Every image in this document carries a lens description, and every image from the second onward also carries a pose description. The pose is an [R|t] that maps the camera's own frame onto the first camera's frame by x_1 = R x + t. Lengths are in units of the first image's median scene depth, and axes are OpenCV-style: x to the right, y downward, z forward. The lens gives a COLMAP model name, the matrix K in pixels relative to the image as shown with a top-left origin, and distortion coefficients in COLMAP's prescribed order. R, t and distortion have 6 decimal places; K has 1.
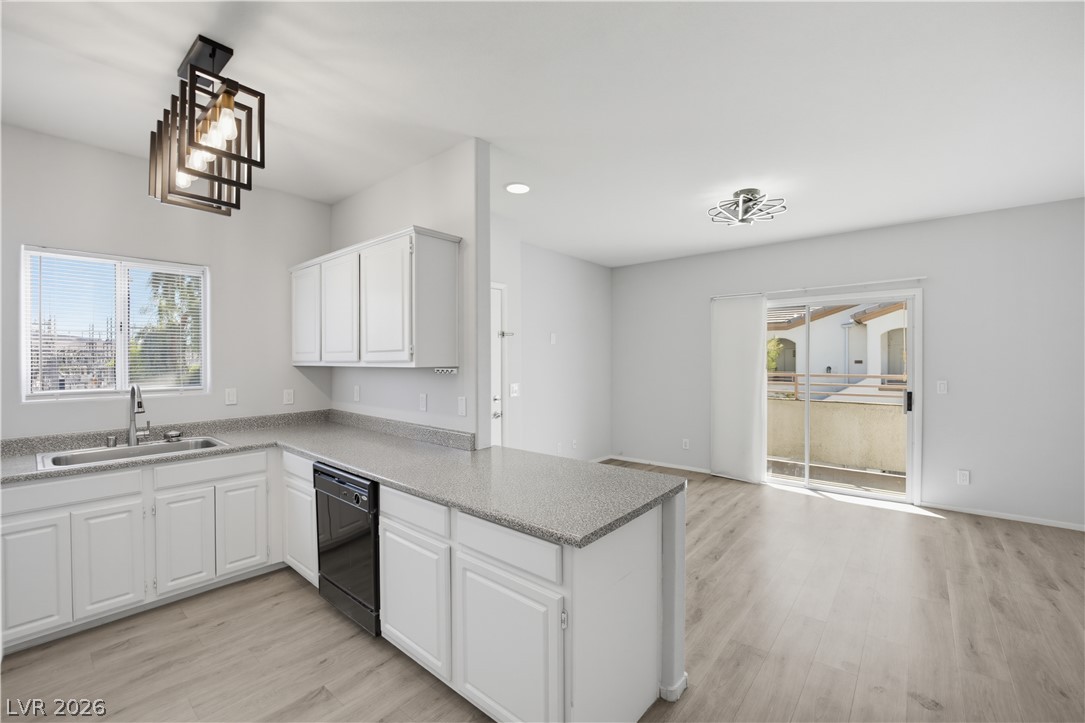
lens RADIAL K [[448.5, 0, 546.2], [0, 448.5, 360.1], [0, 0, 1]] dist [-0.022647, 0.000081]
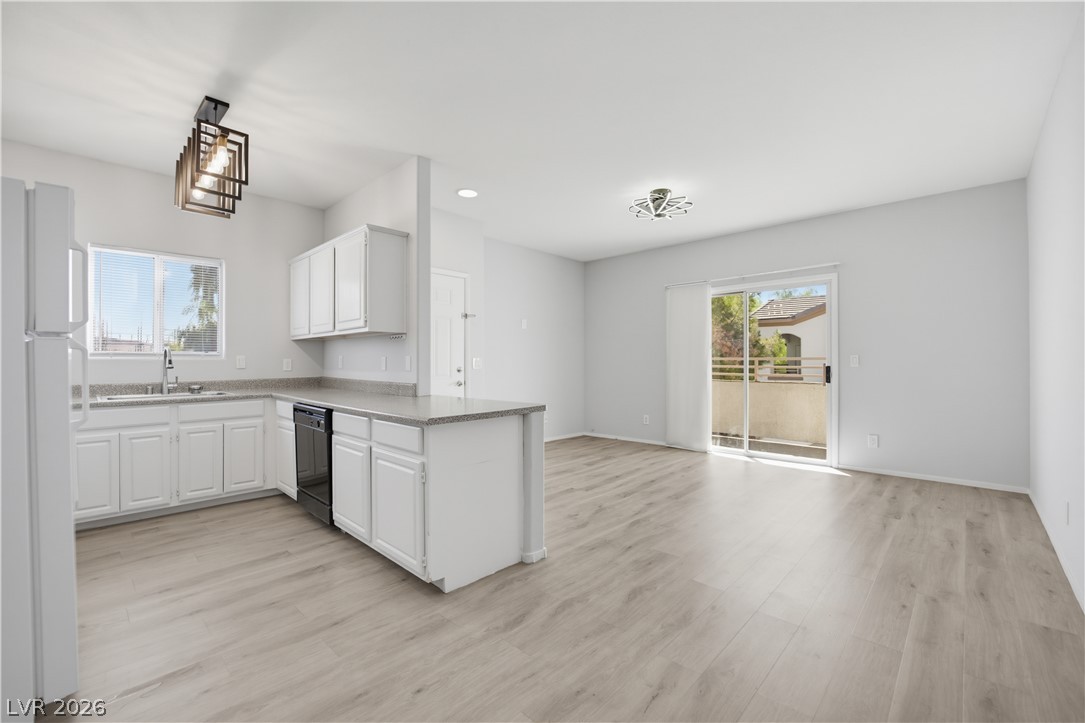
lens RADIAL K [[451.7, 0, 549.1], [0, 451.7, 358.3], [0, 0, 1]] dist [-0.021962, -0.000364]
pose [[0.998282, -0.000517, -0.058591, 0.281019], [-0.000081, 0.999948, -0.010194, 0.097509], [0.058593, 0.010181, 0.998230, -0.258186]]
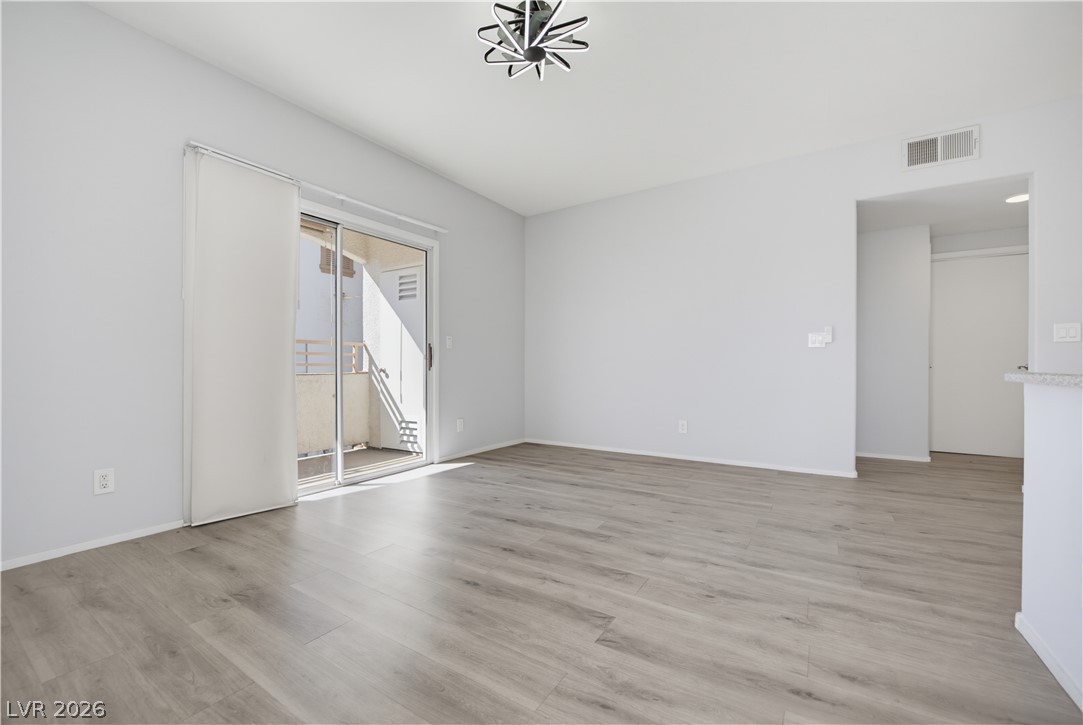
lens RADIAL K [[446.1, 0, 533.7], [0, 446.1, 368.2], [0, 0, 1]] dist [-0.020970, -0.000150]
pose [[-0.116986, -0.000841, 0.993133, -0.244393], [0.003350, 0.999994, 0.001241, 0.178833], [-0.993128, 0.003472, -0.116982, 1.350374]]
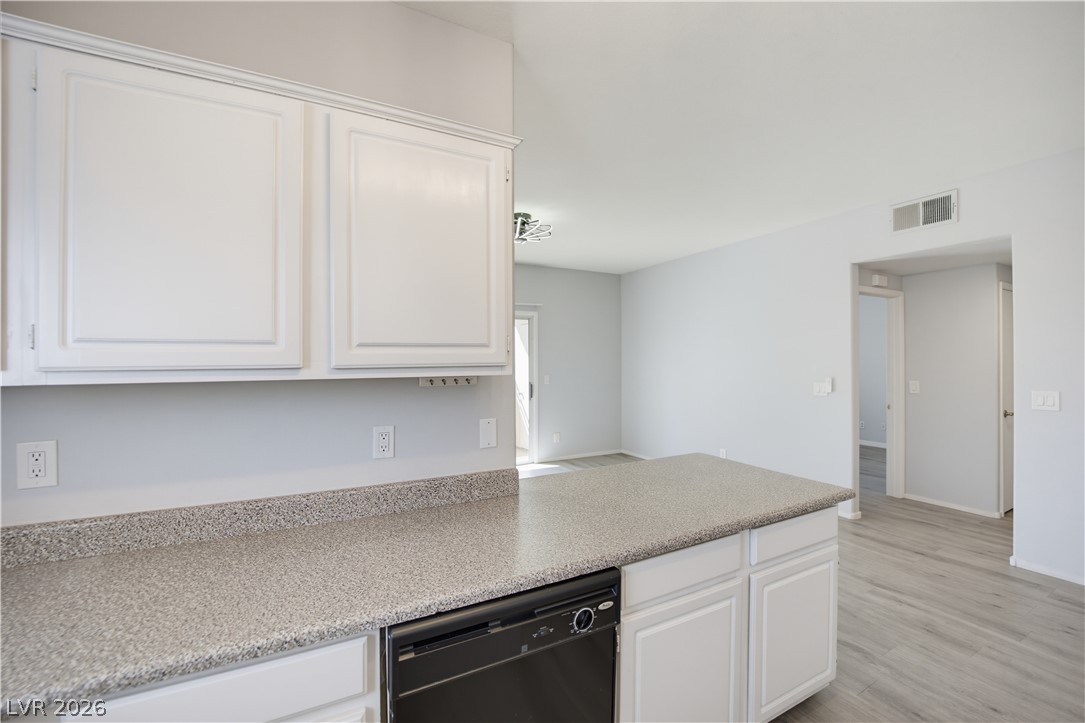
lens RADIAL K [[441.0, 0, 539.4], [0, 441.0, 360.4], [0, 0, 1]] dist [-0.022055, -0.000262]
pose [[0.381515, -0.000592, 0.924362, -0.726048], [0.006929, 0.999974, -0.002219, -0.001133], [-0.924337, 0.007251, 0.381509, 0.658195]]
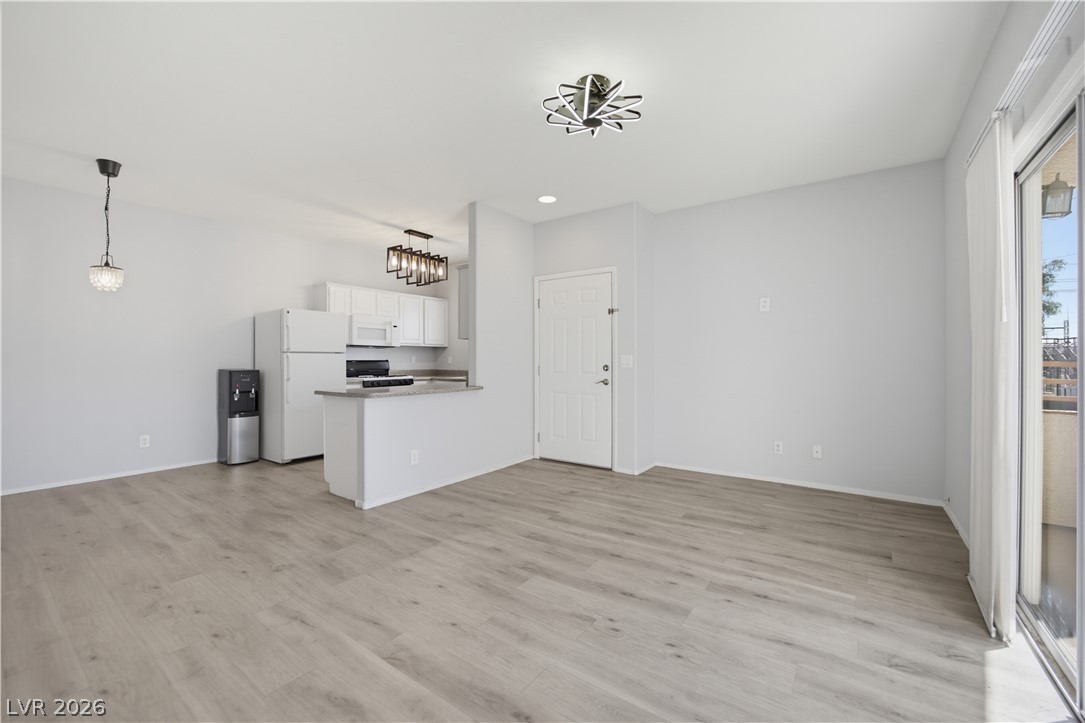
lens RADIAL K [[441.0, 0, 539.4], [0, 441.0, 360.4], [0, 0, 1]] dist [-0.022055, -0.000262]
pose [[0.066724, 0.004141, -0.997763, 1.446732], [-0.001215, 0.999991, 0.004069, 0.090010], [0.997771, 0.000940, 0.066729, 1.083825]]
